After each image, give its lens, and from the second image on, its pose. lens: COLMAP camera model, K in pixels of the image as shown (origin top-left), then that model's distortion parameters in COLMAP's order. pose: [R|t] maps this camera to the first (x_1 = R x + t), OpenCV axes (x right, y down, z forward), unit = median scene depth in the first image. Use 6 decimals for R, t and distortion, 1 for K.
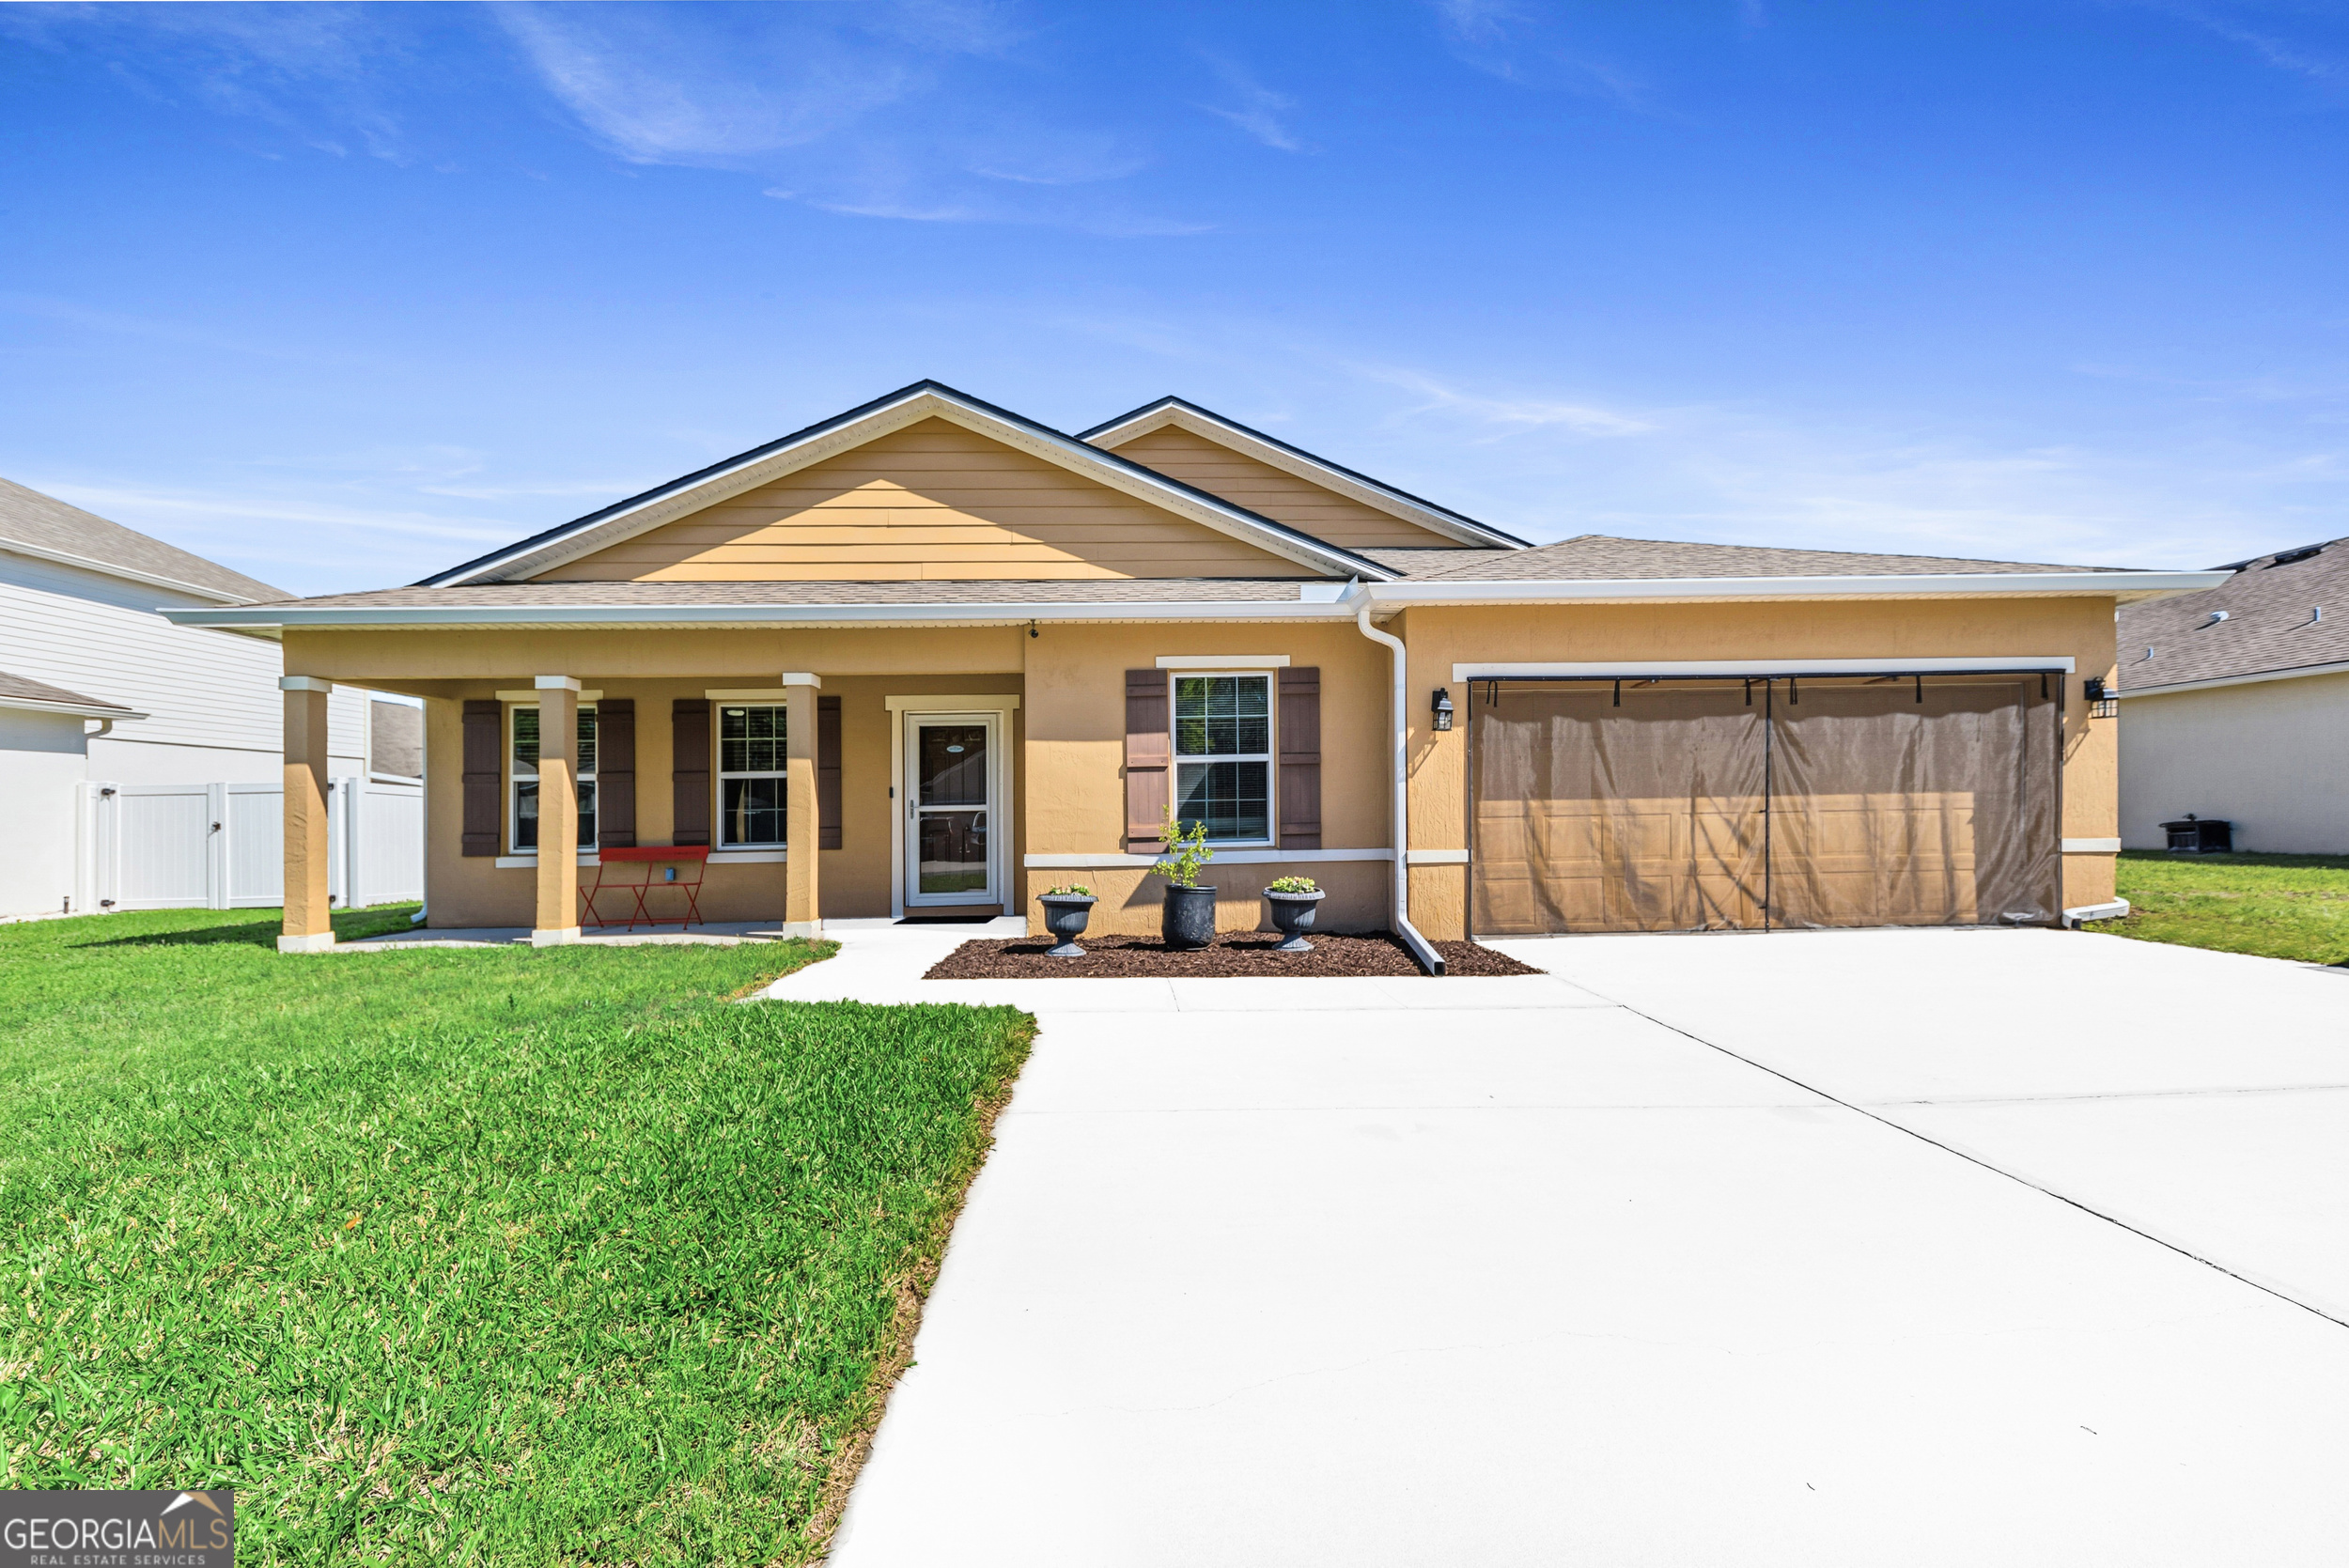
lens RADIAL K [[849.8, 0, 1190.0], [0, 849.8, 823.7], [0, 0, 1]] dist [0.005166, -0.000511]
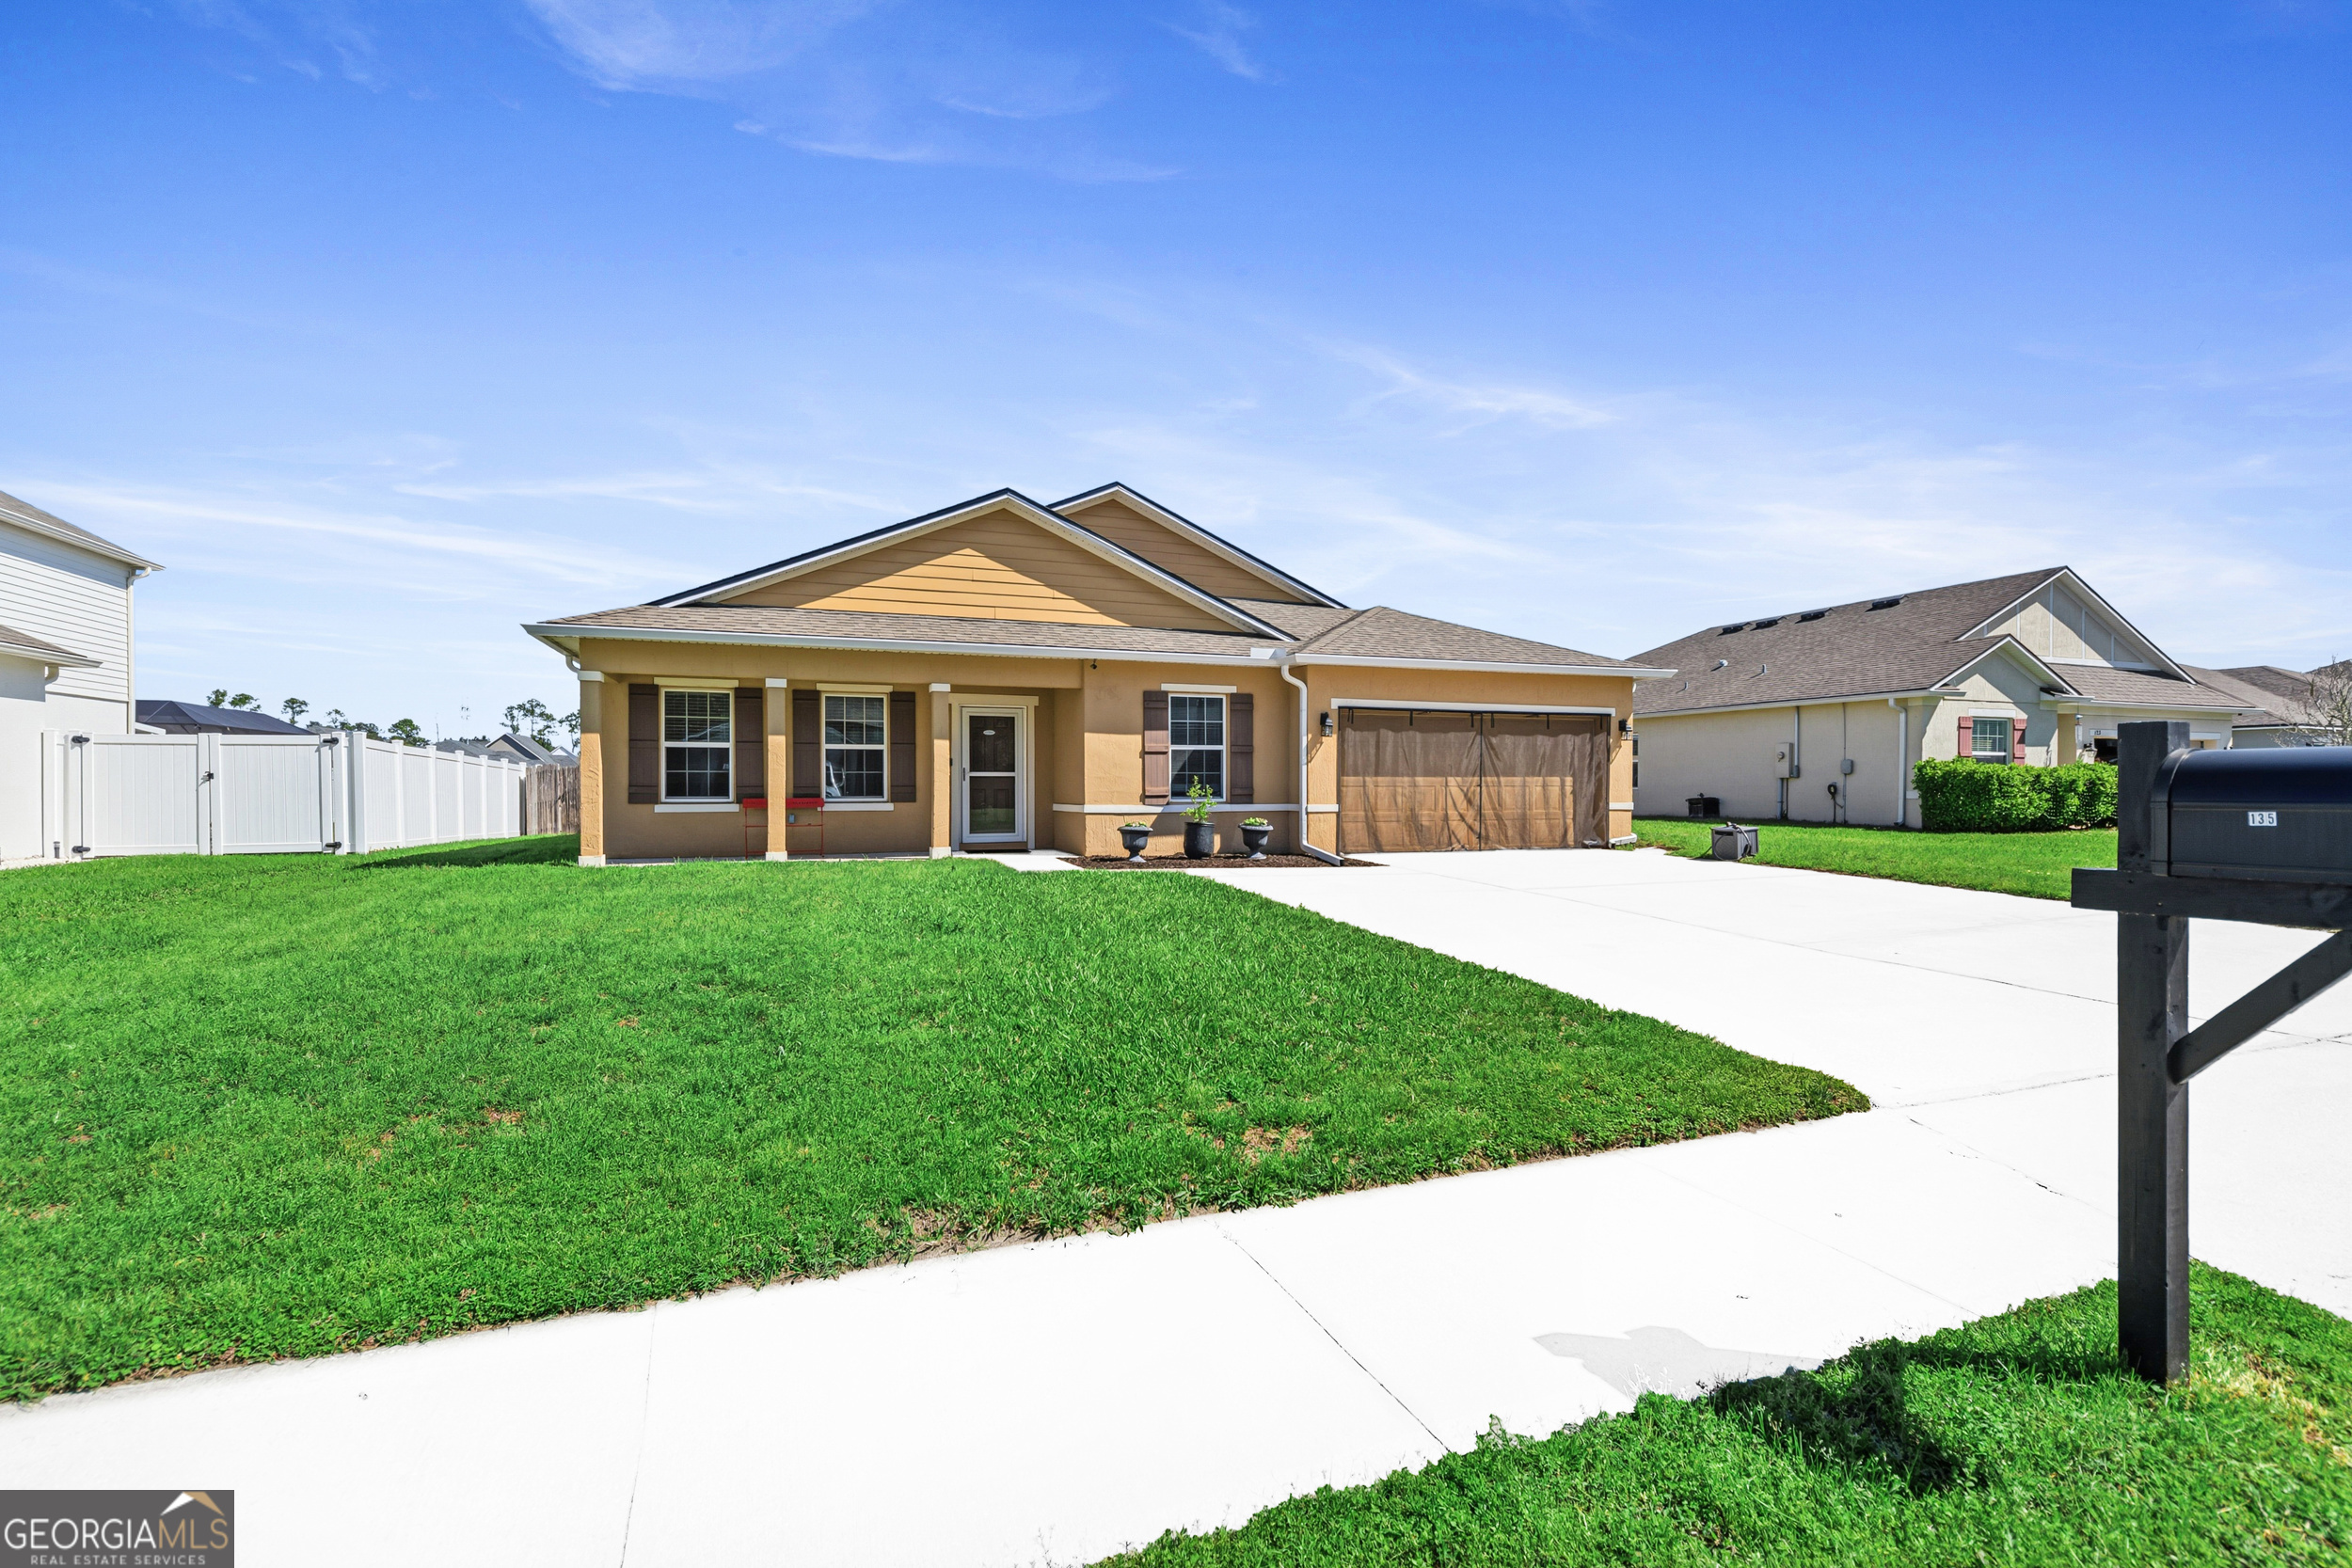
lens RADIAL K [[1072.4, 0, 1173.6], [0, 1072.4, 787.3], [0, 0, 1]] dist [0.000423, 0.000390]
pose [[0.941449, 0.016490, 0.336752, -0.704806], [-0.013257, 0.999841, -0.011897, 0.025113], [-0.336895, 0.006736, 0.941518, -0.929320]]
